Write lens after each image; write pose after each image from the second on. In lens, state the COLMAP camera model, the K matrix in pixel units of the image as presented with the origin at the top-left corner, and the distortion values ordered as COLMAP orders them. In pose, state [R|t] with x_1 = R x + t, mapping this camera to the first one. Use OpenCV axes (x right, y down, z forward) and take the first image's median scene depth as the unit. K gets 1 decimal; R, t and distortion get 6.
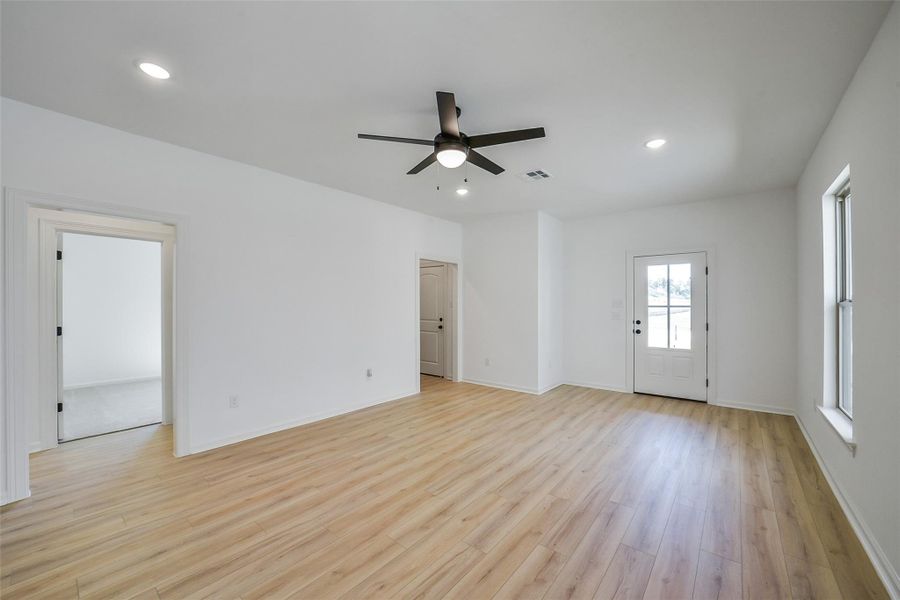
lens RADIAL K [[350.6, 0, 451.2], [0, 350.6, 303.1], [0, 0, 1]] dist [-0.044419, 0.009855]
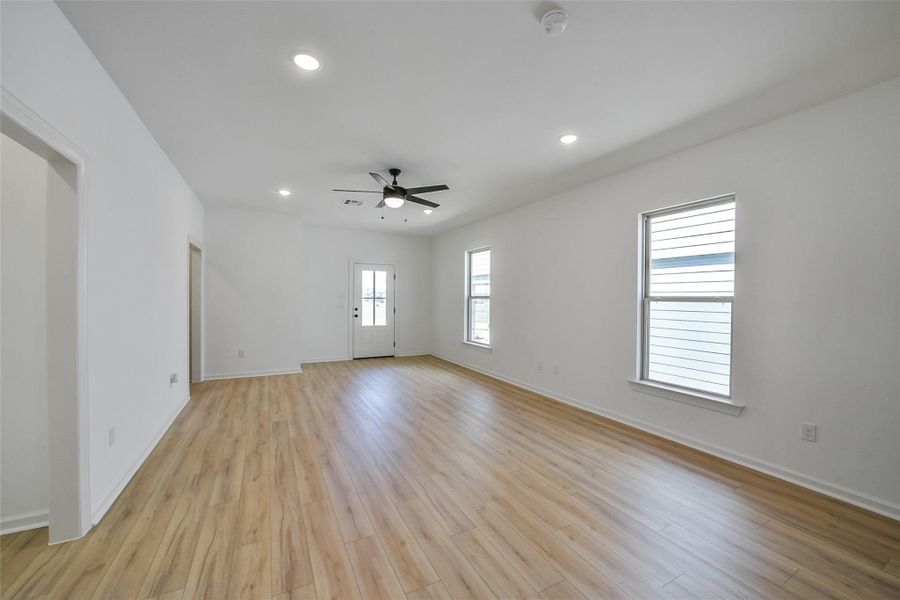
lens RADIAL K [[354.1, 0, 450.0], [0, 354.1, 300.0], [0, 0, 1]] dist [-0.001013, -0.000017]
pose [[0.393226, -0.001905, 0.919440, -1.073019], [-0.014184, 0.999866, 0.008138, -0.000287], [-0.919332, -0.016242, 0.393147, 0.116970]]
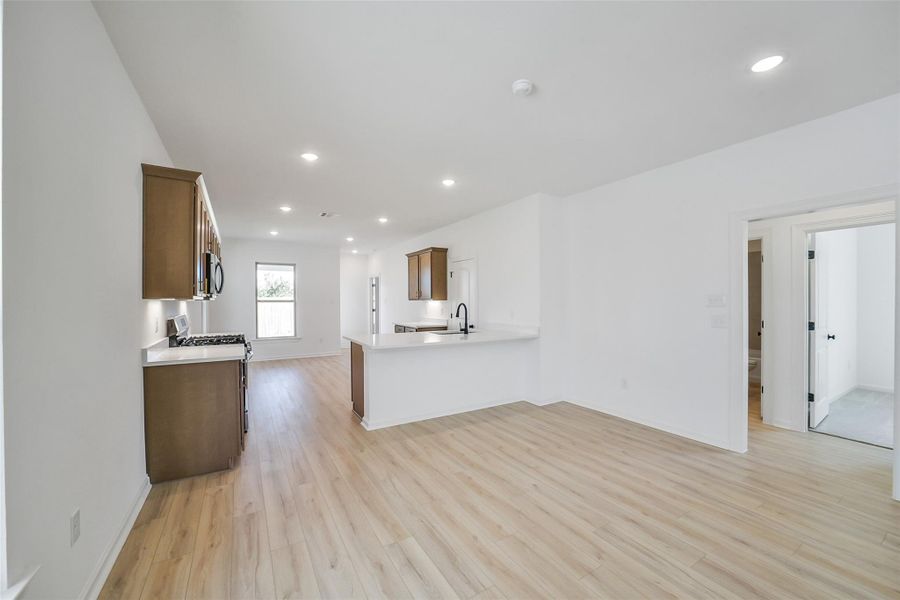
lens RADIAL K [[350.6, 0, 451.2], [0, 350.6, 303.1], [0, 0, 1]] dist [-0.044419, 0.009855]
pose [[-0.334765, 0.004510, -0.942291, 0.229405], [0.004842, 0.999984, 0.003066, 0.002550], [0.942289, -0.003536, -0.334781, 0.291185]]
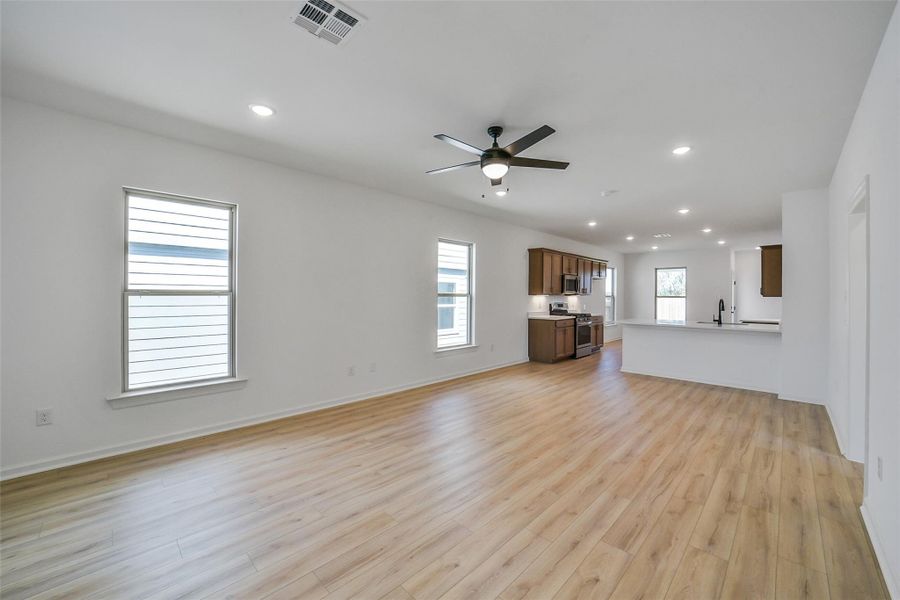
lens RADIAL K [[350.8, 0, 452.3], [0, 350.8, 295.5], [0, 0, 1]] dist [-0.027434, 0.009707]
pose [[-0.996296, -0.006013, 0.085780, 0.032221], [-0.006433, 0.999969, -0.004628, 0.006343], [-0.085750, -0.005163, -0.996303, 1.728113]]
